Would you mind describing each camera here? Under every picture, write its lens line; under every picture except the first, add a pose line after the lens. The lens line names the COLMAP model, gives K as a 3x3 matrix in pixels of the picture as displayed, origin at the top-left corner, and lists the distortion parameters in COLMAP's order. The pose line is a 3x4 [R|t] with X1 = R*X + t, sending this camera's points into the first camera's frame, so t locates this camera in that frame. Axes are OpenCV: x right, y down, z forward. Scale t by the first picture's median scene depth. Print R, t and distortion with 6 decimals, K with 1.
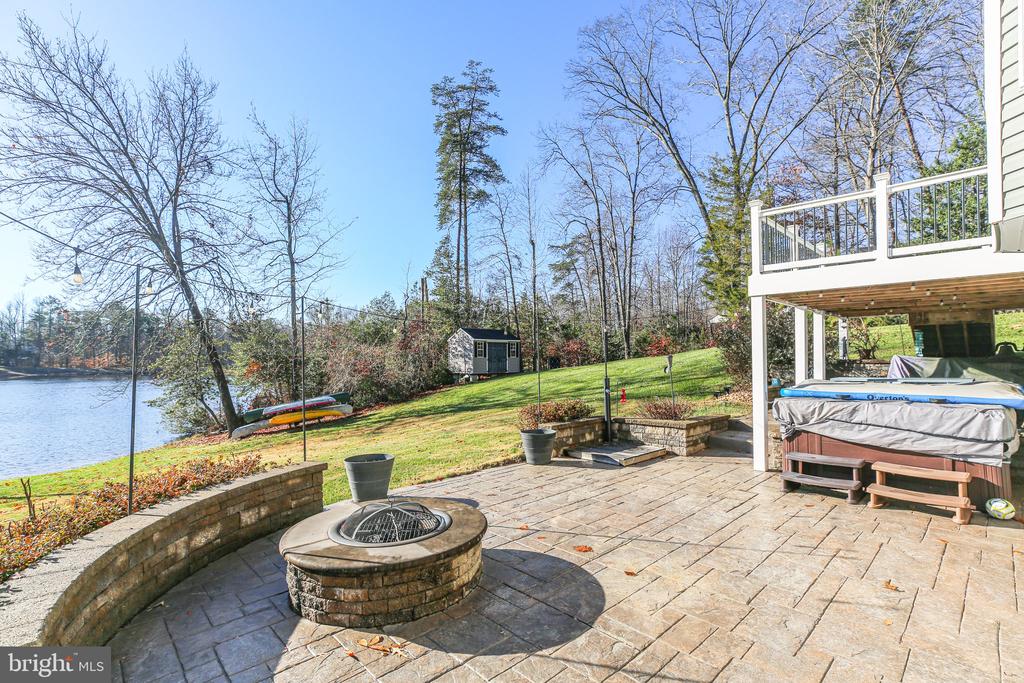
lens RADIAL K [[477.1, 0, 515.5], [0, 477.1, 355.3], [0, 0, 1]] dist [-0.003905, -0.000116]
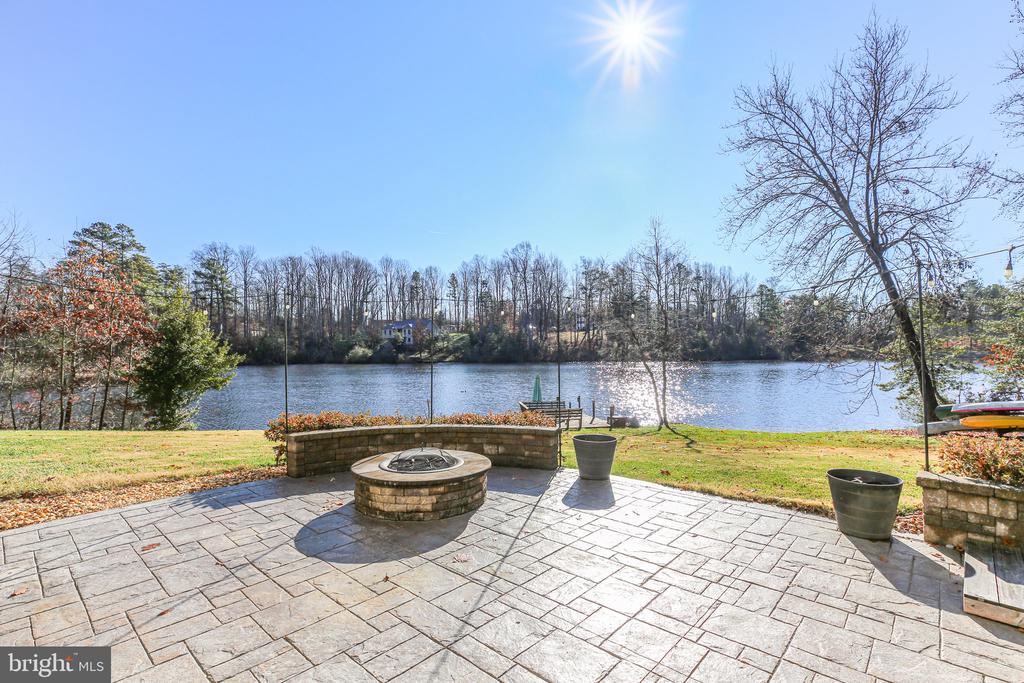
lens RADIAL K [[477.1, 0, 515.5], [0, 477.1, 355.3], [0, 0, 1]] dist [-0.003905, -0.000116]
pose [[0.087511, 0.026047, -0.995823, 0.148557], [0.011768, 0.999561, 0.027179, -0.000606], [0.996094, -0.014098, 0.087166, 0.145426]]
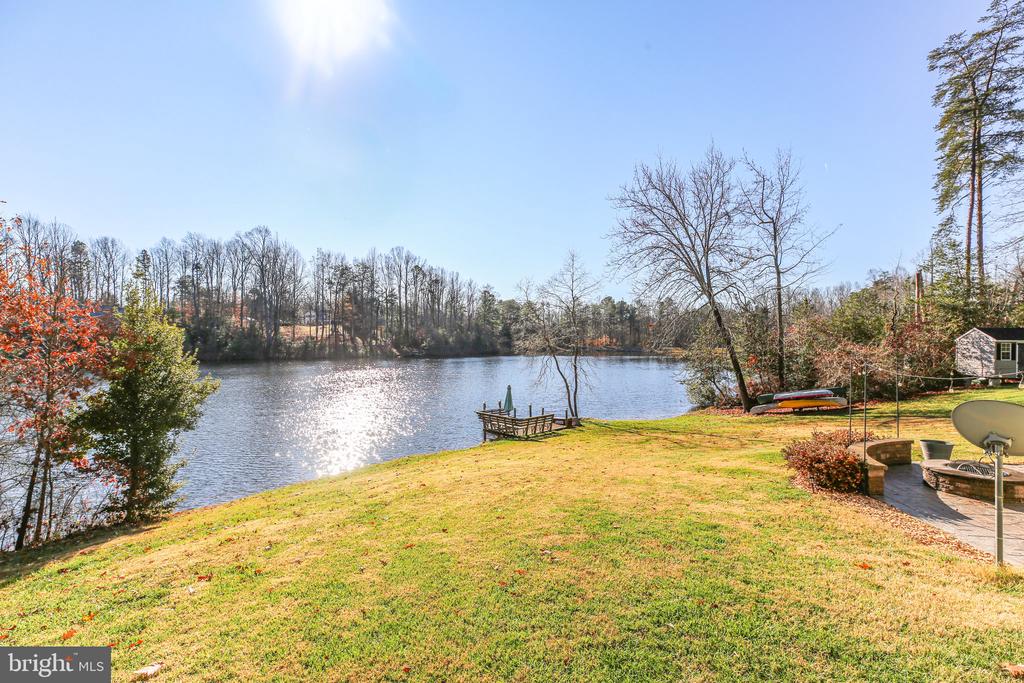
lens RADIAL K [[462.5, 0, 512.0], [0, 462.5, 341.5], [0, 0, 1]] dist [-0.023301, 0.014217]
pose [[0.634239, 0.013752, -0.773015, 0.005851], [-0.002805, 0.999876, 0.015487, -0.042047], [0.773132, -0.007654, 0.634199, -0.293854]]
